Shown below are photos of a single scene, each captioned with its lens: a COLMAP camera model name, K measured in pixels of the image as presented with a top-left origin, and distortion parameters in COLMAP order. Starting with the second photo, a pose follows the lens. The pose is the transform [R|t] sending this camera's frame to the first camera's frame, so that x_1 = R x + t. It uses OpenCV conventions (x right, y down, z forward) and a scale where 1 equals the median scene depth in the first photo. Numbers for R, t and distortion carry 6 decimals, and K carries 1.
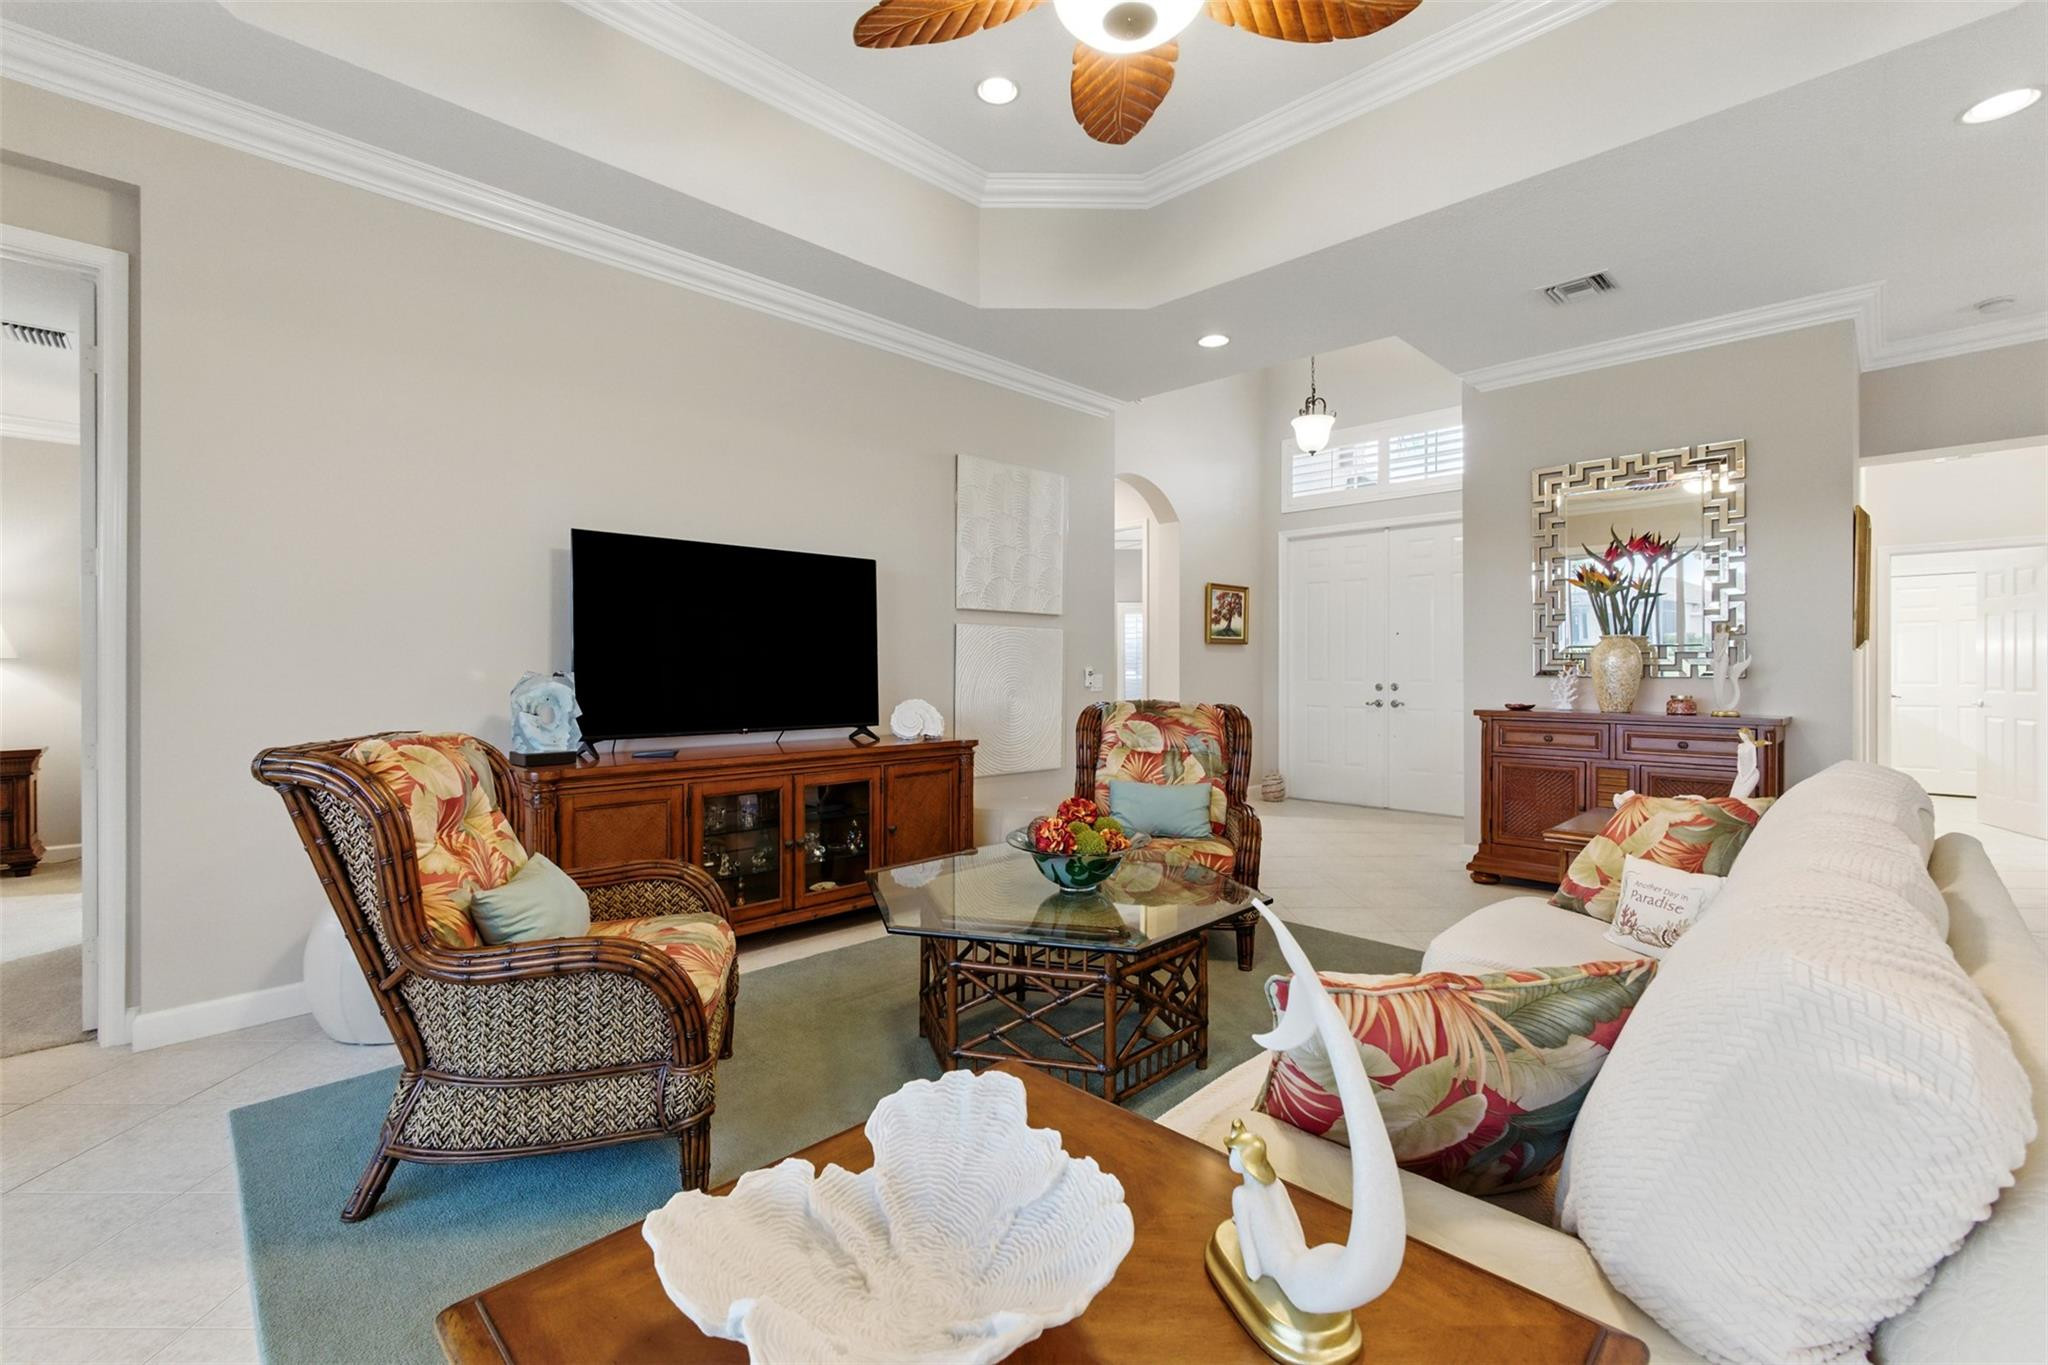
lens RADIAL K [[879.2, 0, 1019.3], [0, 879.2, 668.8], [0, 0, 1]] dist [-0.002663, 0.000185]
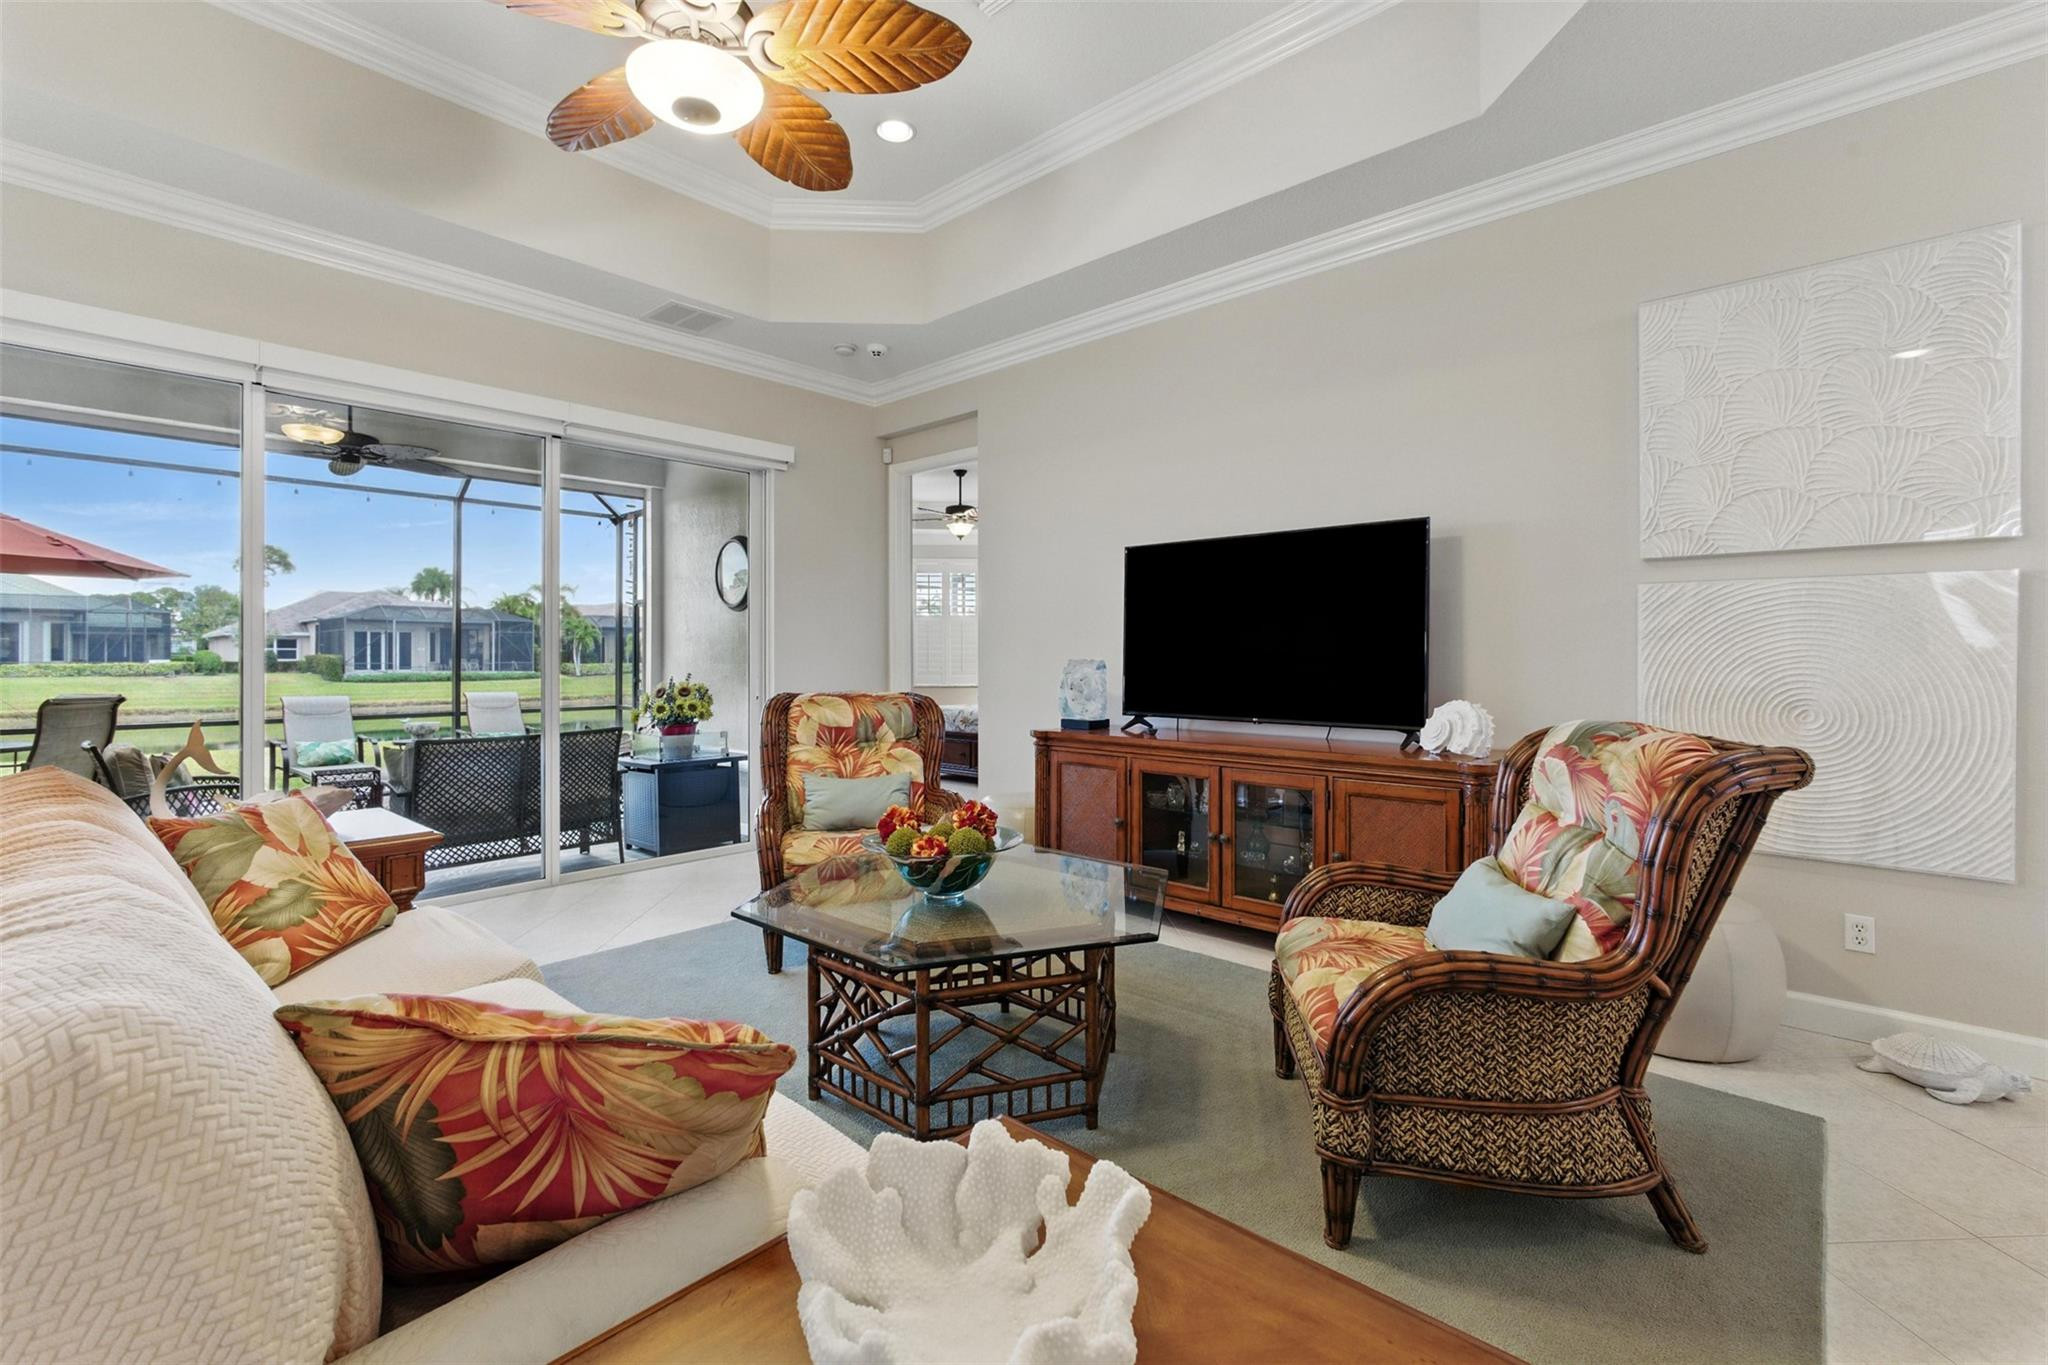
lens RADIAL K [[898.9, 0, 1014.7], [0, 898.9, 648.3], [0, 0, 1]] dist [0.001400, 0.000229]
pose [[0.051412, -0.011736, -0.998609, 0.715054], [-0.001488, 0.999929, -0.011828, 0.001348], [0.998676, 0.002094, 0.051390, 0.708114]]
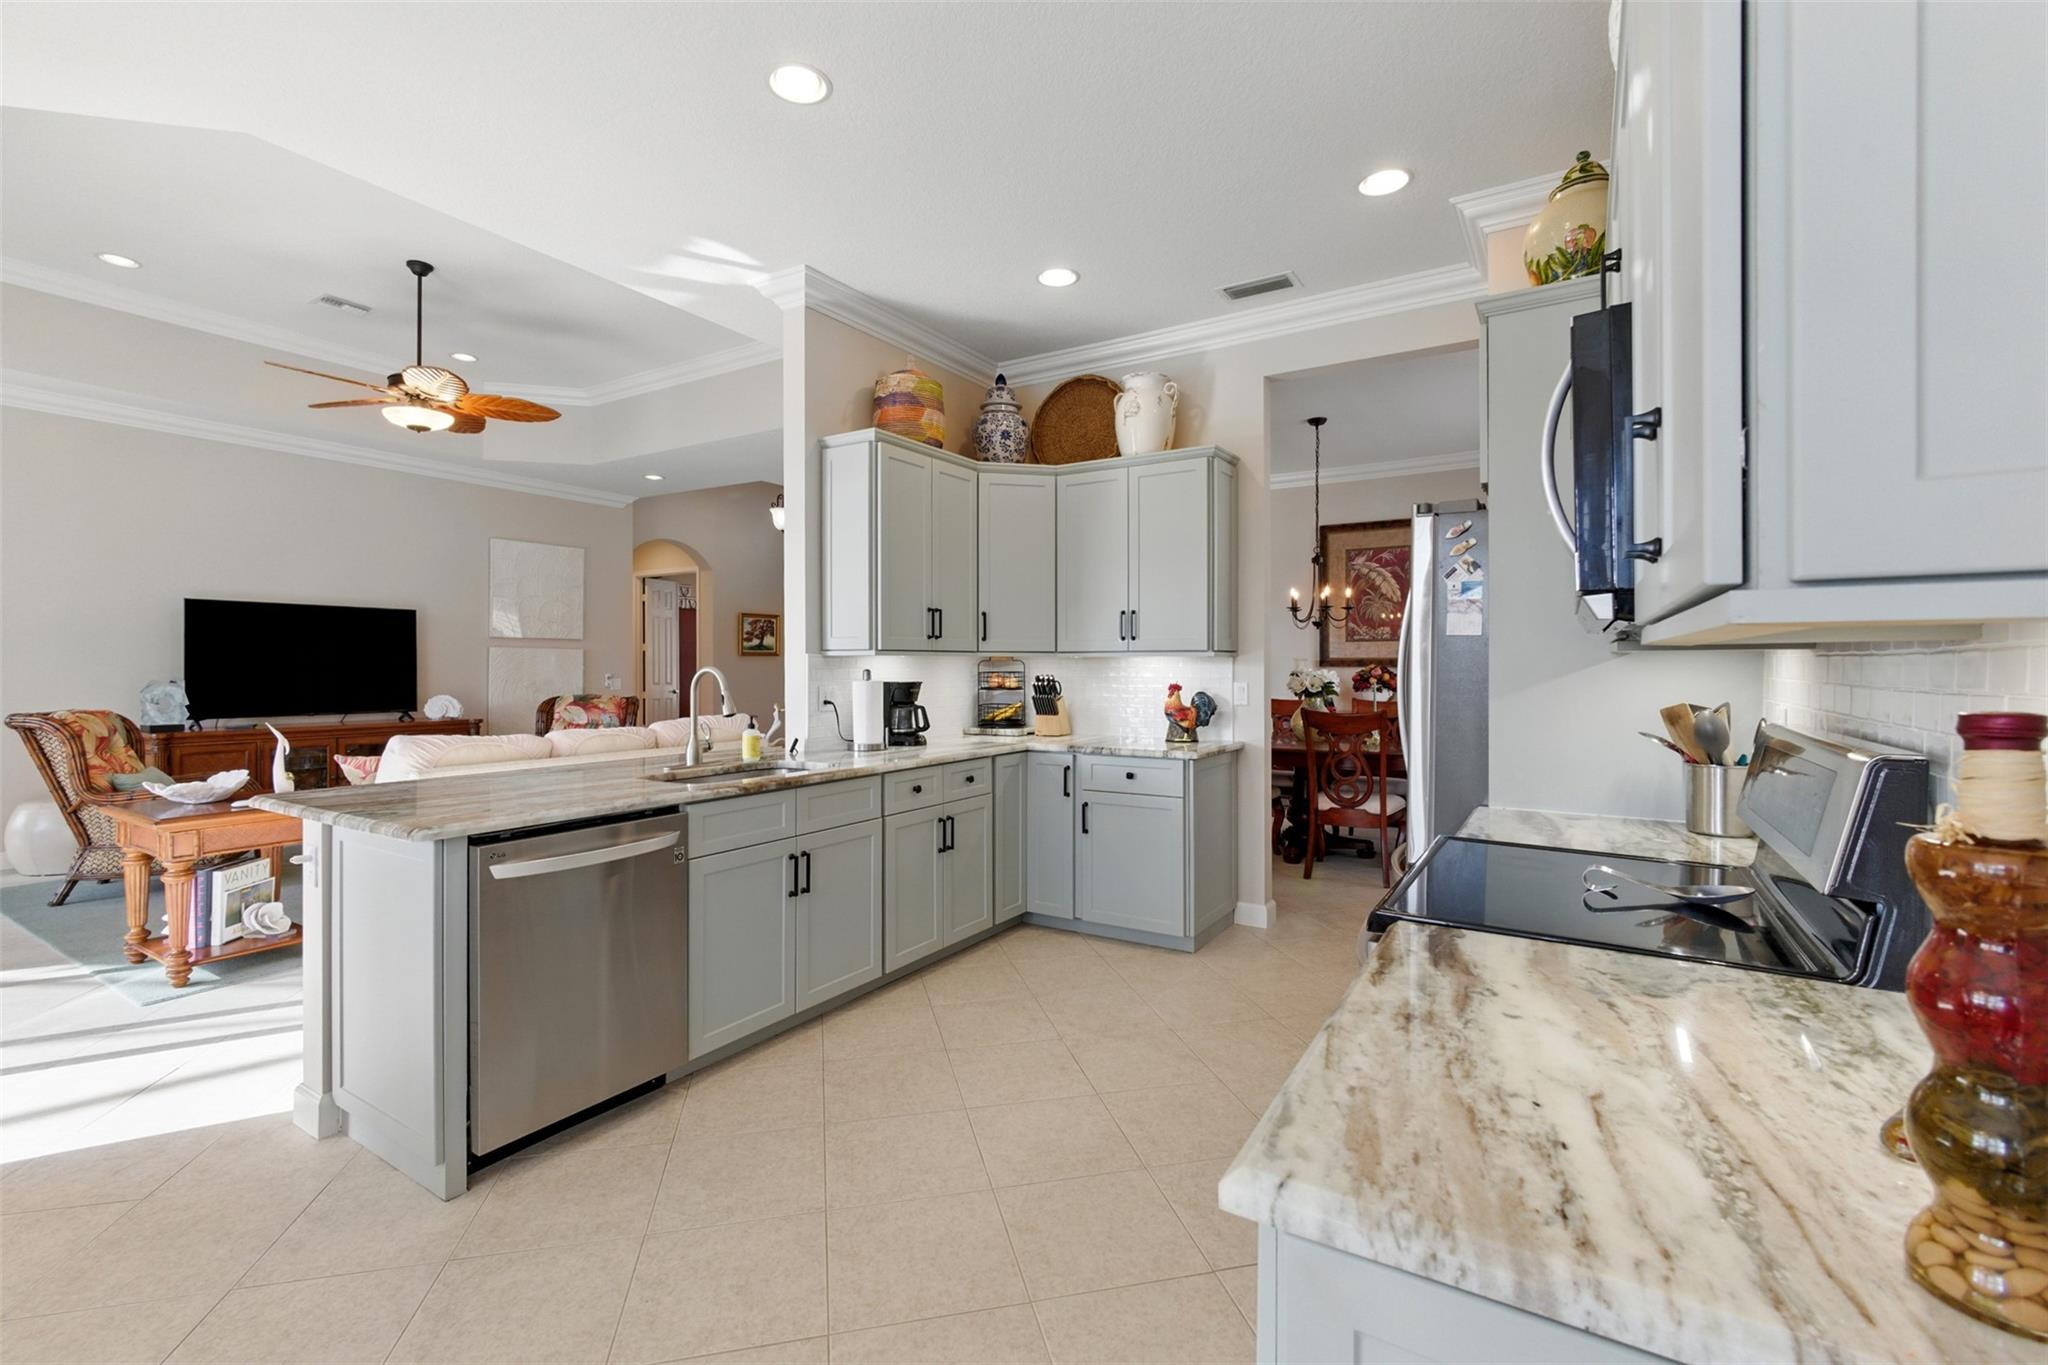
lens RADIAL K [[892.4, 0, 1020.4], [0, 892.4, 664.1], [0, 0, 1]] dist [-0.010484, 0.007169]
pose [[0.972281, 0.000646, 0.233816, 0.638160], [0.000191, 0.999994, -0.003555, -0.019534], [-0.233817, 0.003501, 0.972274, -1.018307]]
